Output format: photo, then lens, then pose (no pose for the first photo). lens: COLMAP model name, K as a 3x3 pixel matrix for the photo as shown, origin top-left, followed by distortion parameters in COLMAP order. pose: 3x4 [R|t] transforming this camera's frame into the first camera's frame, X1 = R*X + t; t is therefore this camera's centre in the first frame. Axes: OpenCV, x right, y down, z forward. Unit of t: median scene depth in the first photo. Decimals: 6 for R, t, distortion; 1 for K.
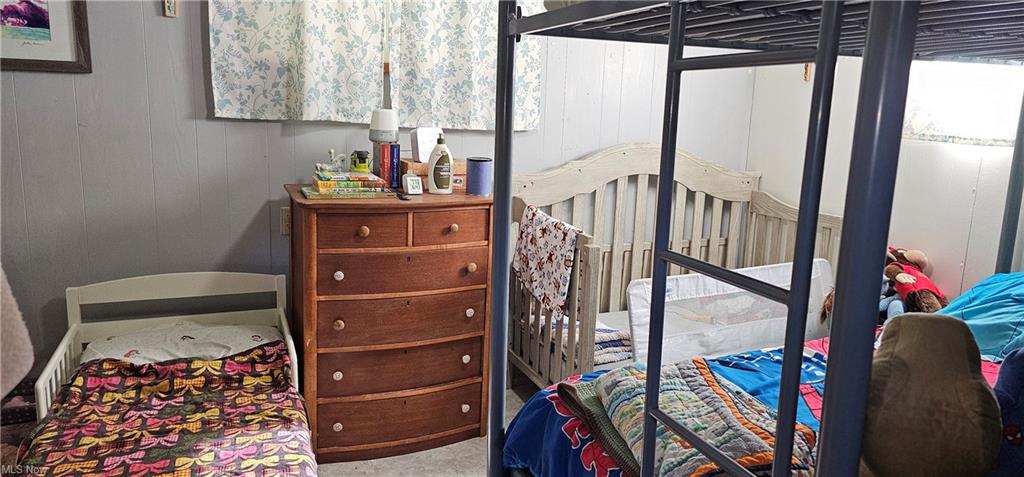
lens RADIAL K [[686.6, 0, 493.9], [0, 686.6, 228.5], [0, 0, 1]] dist [0.071528, -0.001618]
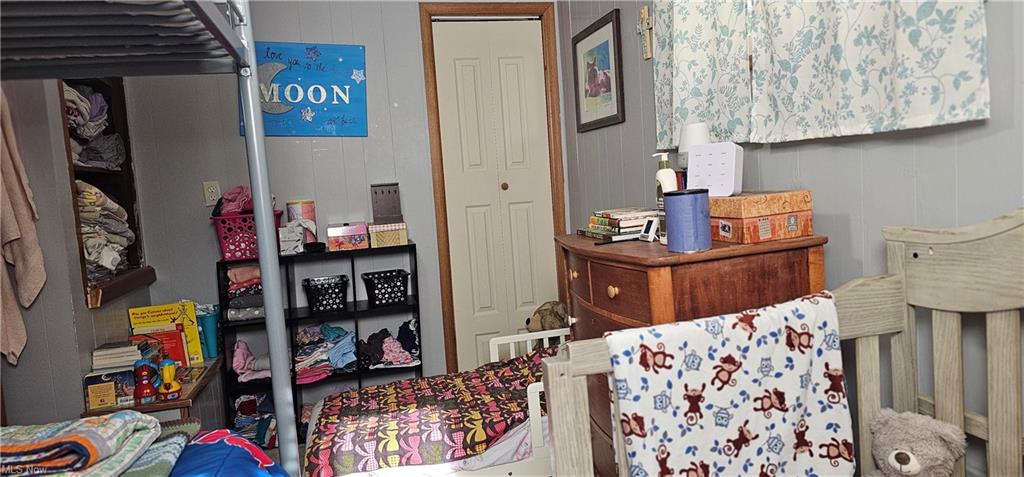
lens RADIAL K [[686.6, 0, 493.9], [0, 686.6, 228.5], [0, 0, 1]] dist [0.071528, -0.001618]
pose [[-0.165876, 0.052485, -0.984749, 0.573019], [-0.109252, 0.991458, 0.071246, -0.088378], [0.980076, 0.119404, -0.158725, 0.884974]]
